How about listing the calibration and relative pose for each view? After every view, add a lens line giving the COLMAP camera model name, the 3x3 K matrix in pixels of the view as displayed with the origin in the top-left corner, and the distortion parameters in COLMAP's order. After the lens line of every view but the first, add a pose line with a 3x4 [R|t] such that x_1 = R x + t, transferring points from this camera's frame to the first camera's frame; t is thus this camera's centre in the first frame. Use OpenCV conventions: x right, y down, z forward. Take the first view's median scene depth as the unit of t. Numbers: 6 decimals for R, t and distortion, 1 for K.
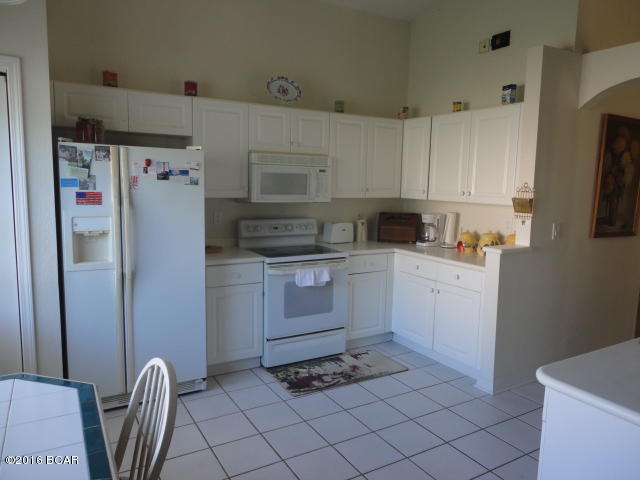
lens RADIAL K [[471.6, 0, 320.0], [0, 471.6, 240.0], [0, 0, 1]] dist [0.006080, -0.001904]
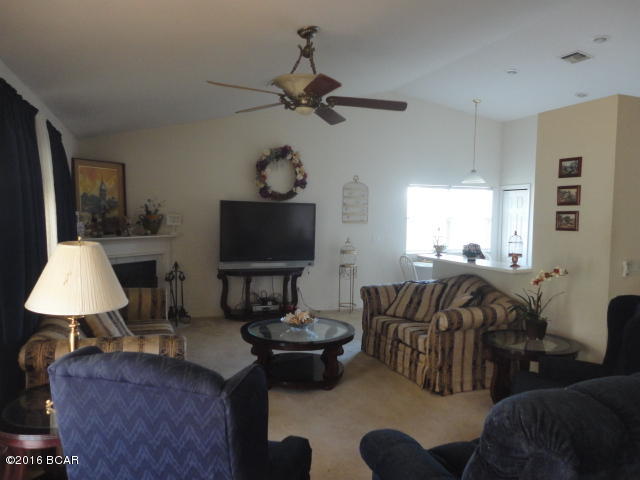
lens RADIAL K [[471.6, 0, 320.0], [0, 471.6, 240.0], [0, 0, 1]] dist [0.006080, -0.001904]
pose [[-0.168473, 0.021998, -0.985461, 2.252163], [-0.143520, 0.988549, 0.046603, 0.040173], [0.975202, 0.149285, -0.163387, 0.147409]]
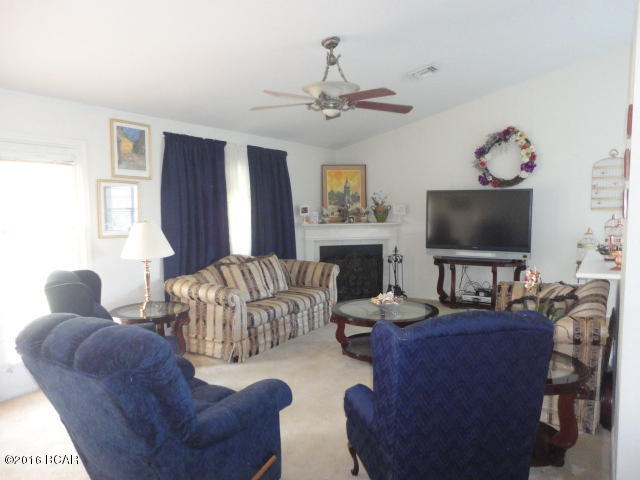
lens RADIAL K [[471.6, 0, 320.0], [0, 471.6, 240.0], [0, 0, 1]] dist [0.006080, -0.001904]
pose [[-0.882343, 0.018973, -0.470224, 1.766903], [-0.069548, 0.982958, 0.170164, -0.086486], [0.465439, 0.182846, -0.865987, 1.074230]]
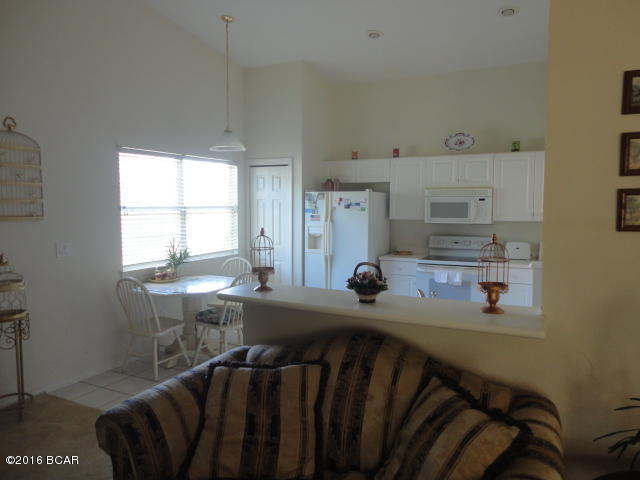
lens RADIAL K [[471.6, 0, 320.0], [0, 471.6, 240.0], [0, 0, 1]] dist [0.006080, -0.001904]
pose [[0.522055, 0.036450, -0.852133, 1.163625], [-0.096769, 0.995167, -0.016717, 0.037162], [0.847405, 0.091187, 0.523059, -0.054381]]
